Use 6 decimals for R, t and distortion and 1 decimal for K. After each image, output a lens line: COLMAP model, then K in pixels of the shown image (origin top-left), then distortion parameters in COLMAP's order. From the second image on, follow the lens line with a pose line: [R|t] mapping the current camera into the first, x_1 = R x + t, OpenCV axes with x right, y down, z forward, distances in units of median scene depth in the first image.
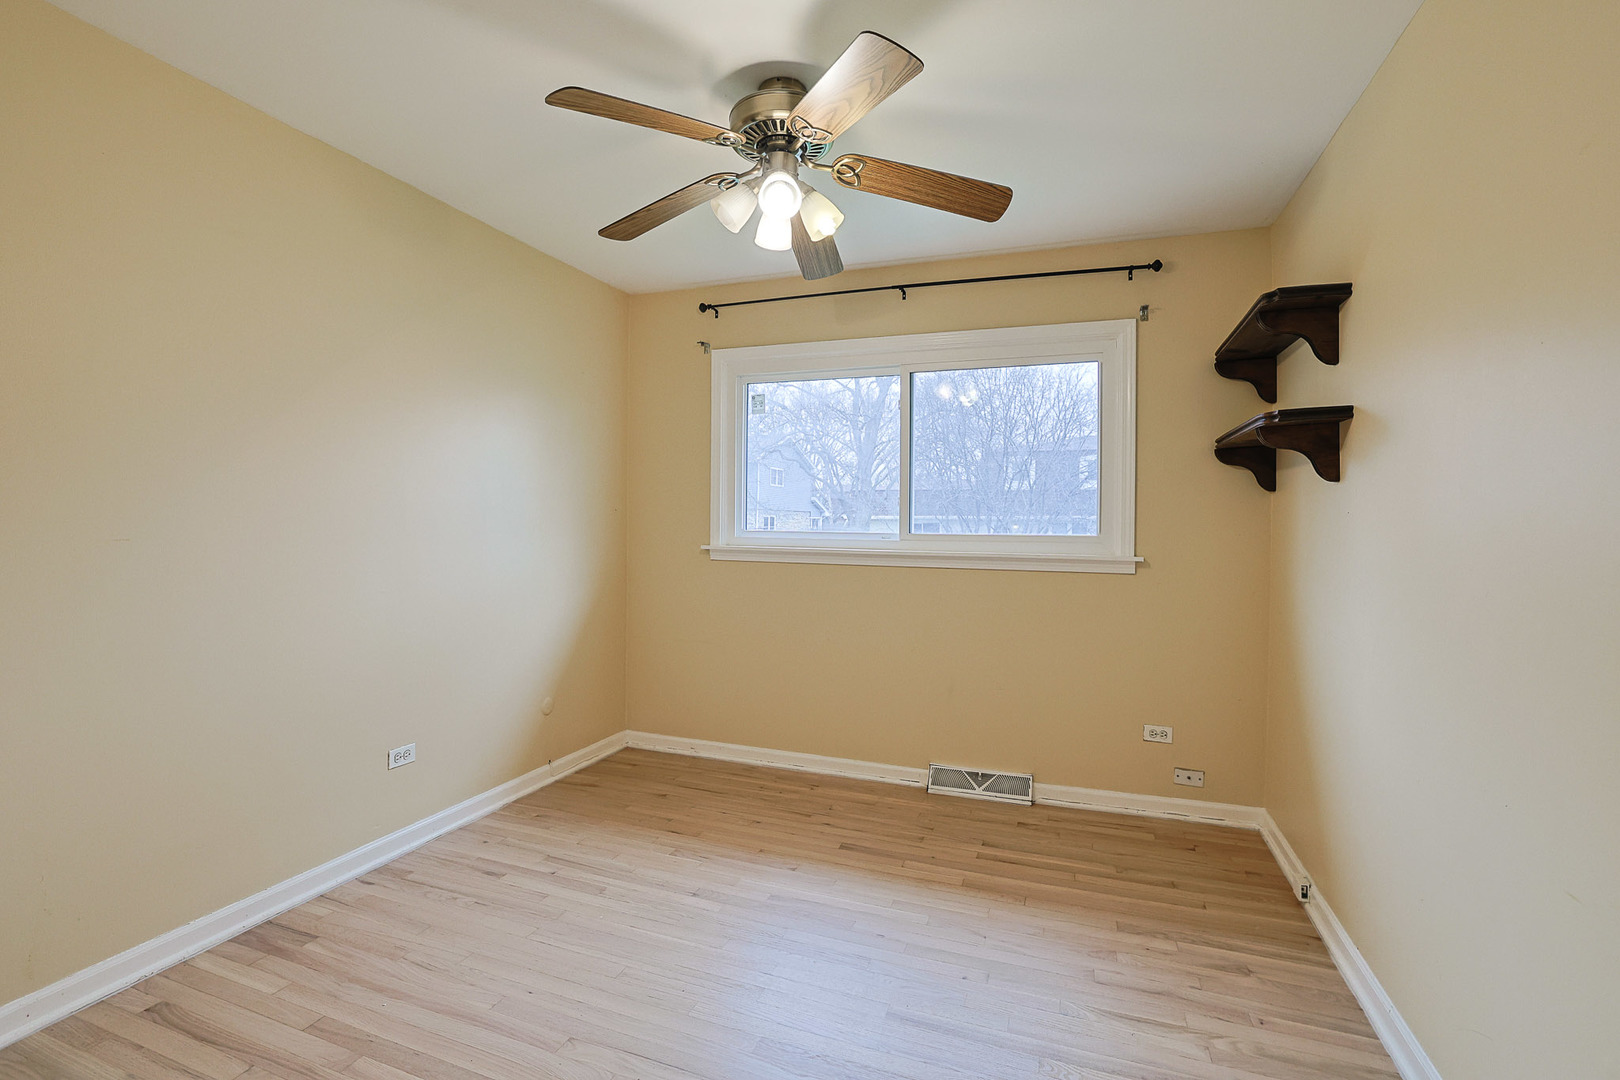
lens RADIAL K [[734.3, 0, 803.7], [0, 734.3, 540.7], [0, 0, 1]] dist [-0.040802, 0.013598]
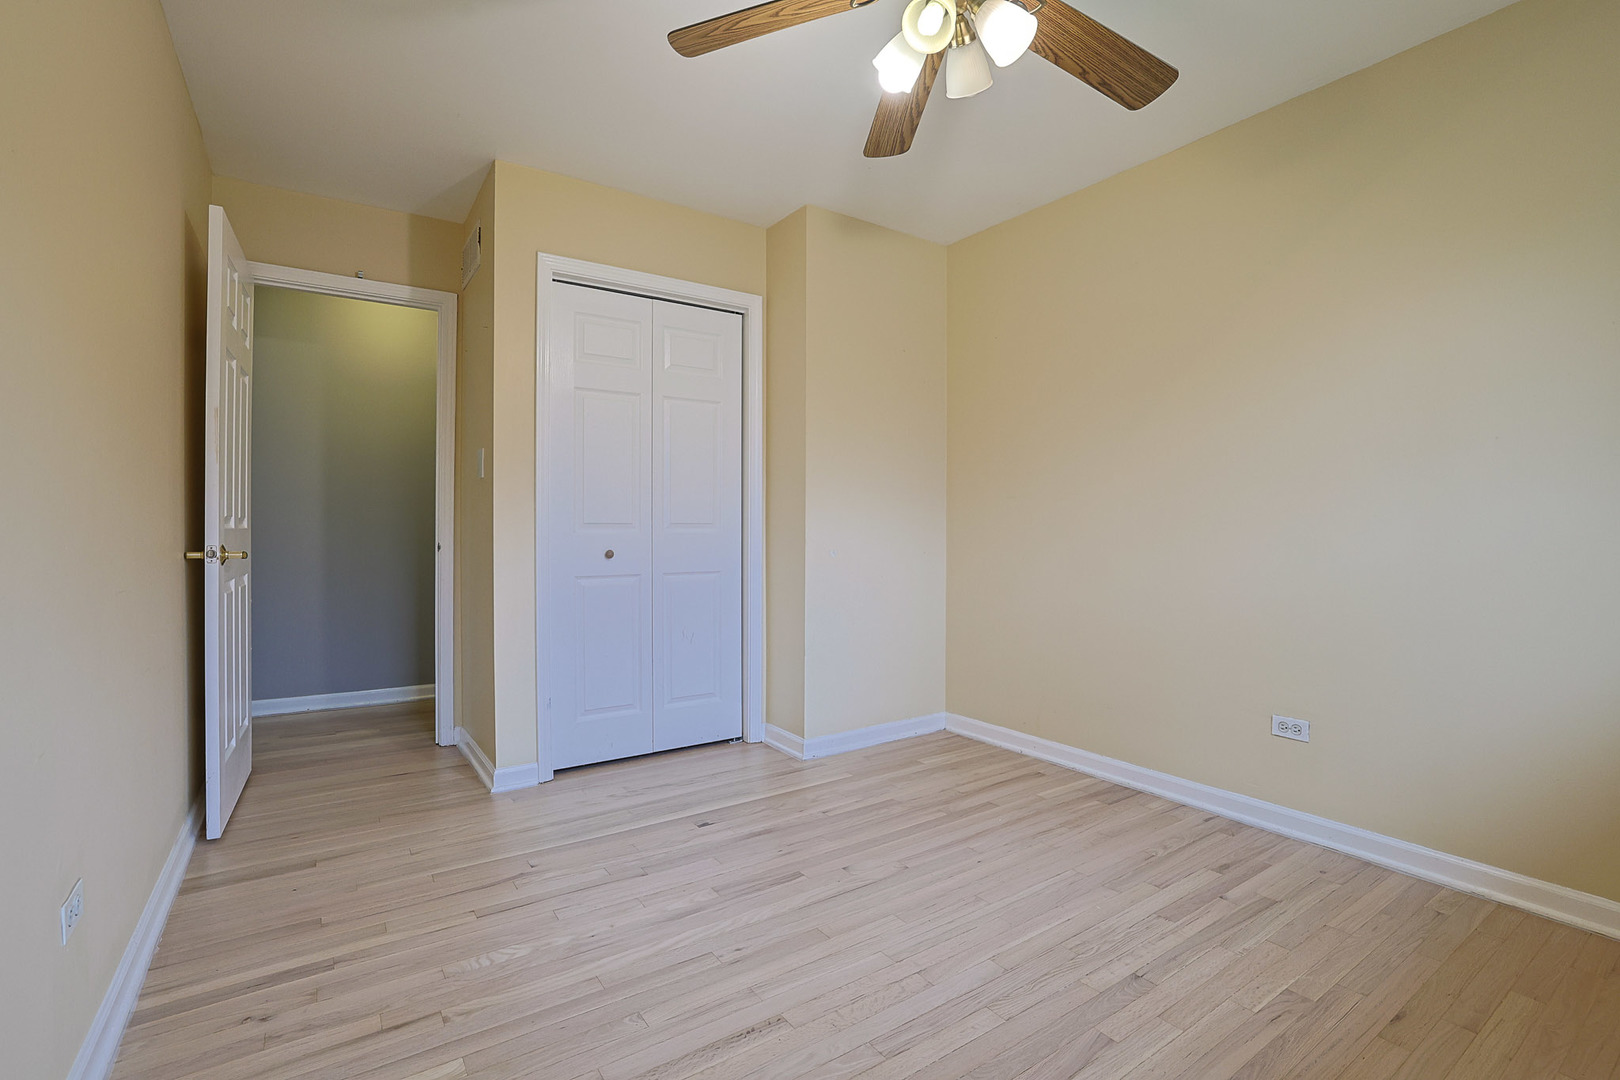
lens RADIAL K [[734.3, 0, 810.8], [0, 734.3, 531.3], [0, 0, 1]] dist [-0.040802, 0.013598]
pose [[-0.563529, -0.005857, -0.826075, 0.600702], [-0.030831, 0.999427, 0.013946, 0.061065], [0.825521, 0.033328, -0.563387, 1.120658]]
